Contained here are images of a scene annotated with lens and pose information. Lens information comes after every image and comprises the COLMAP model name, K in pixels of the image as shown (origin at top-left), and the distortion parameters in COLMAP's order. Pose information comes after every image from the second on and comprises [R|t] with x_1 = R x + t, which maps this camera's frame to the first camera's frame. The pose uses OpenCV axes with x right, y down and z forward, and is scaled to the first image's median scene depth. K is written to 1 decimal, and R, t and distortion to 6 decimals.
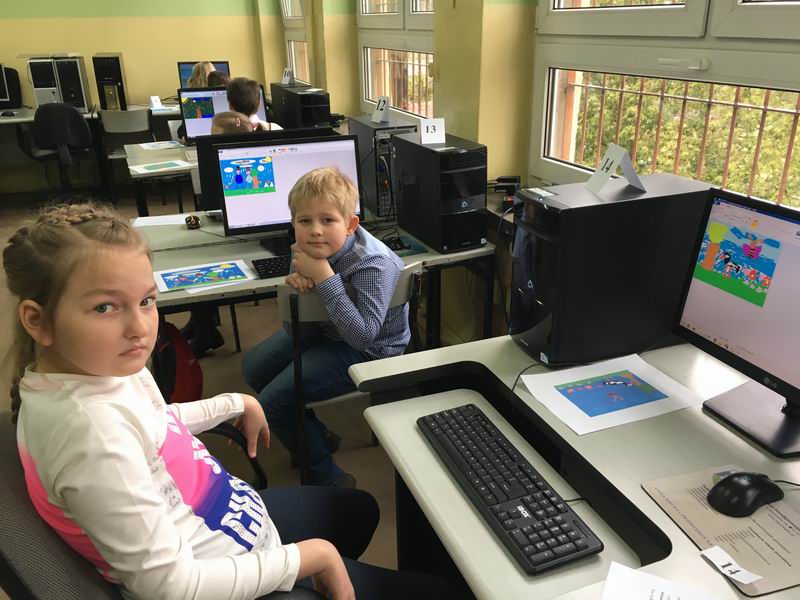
lens RADIAL K [[679.6, 0, 402.0], [0, 679.6, 298.3], [0, 0, 1]] dist [0.060948, -0.069815]
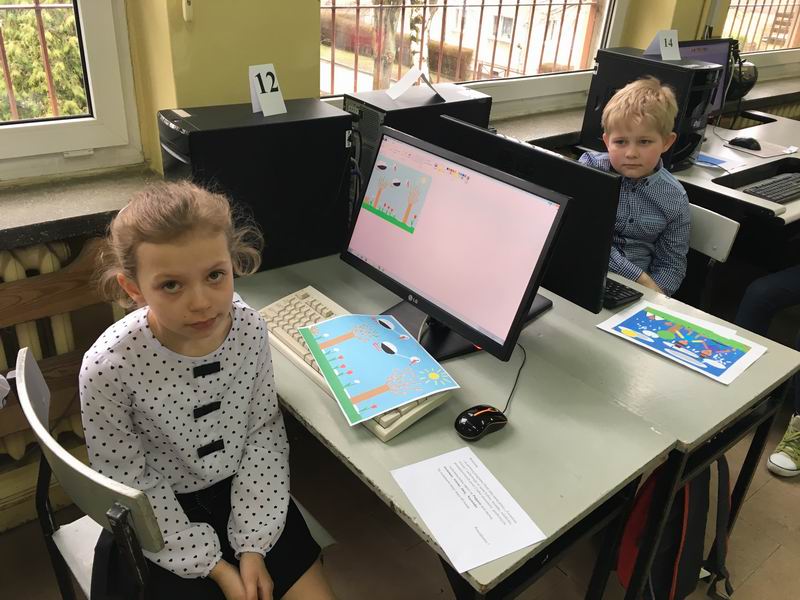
lens RADIAL K [[679.6, 0, 399.3], [0, 679.6, 298.5], [0, 0, 1]] dist [0.060948, -0.069815]
pose [[-0.302821, -0.459879, 0.834752, -0.713310], [0.301284, 0.784766, 0.541637, -0.489974], [-0.904172, 0.415516, -0.099089, 1.224366]]
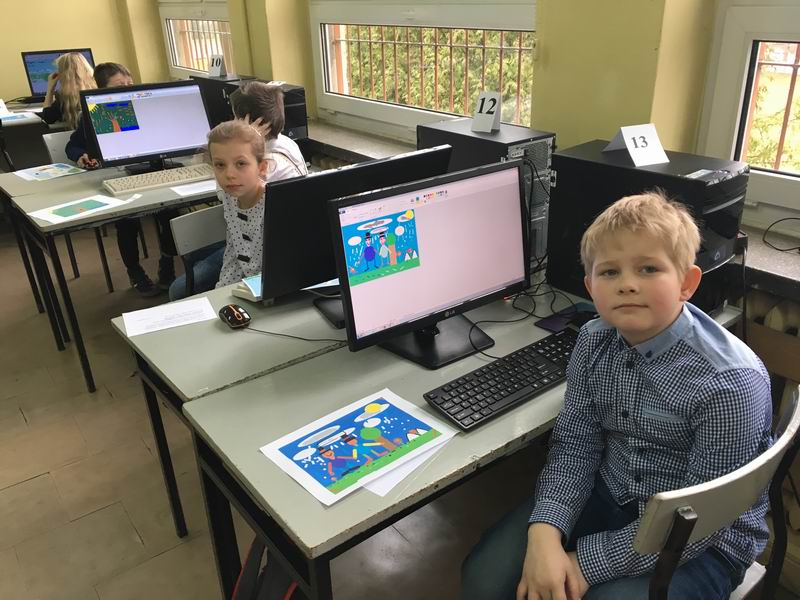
lens RADIAL K [[679.6, 0, 398.2], [0, 679.6, 302.3], [0, 0, 1]] dist [0.060948, -0.069815]
pose [[0.965493, -0.122066, 0.230050, -0.350813], [0.114273, 0.992339, 0.046951, -0.156827], [-0.234019, -0.019042, 0.972046, 0.427262]]
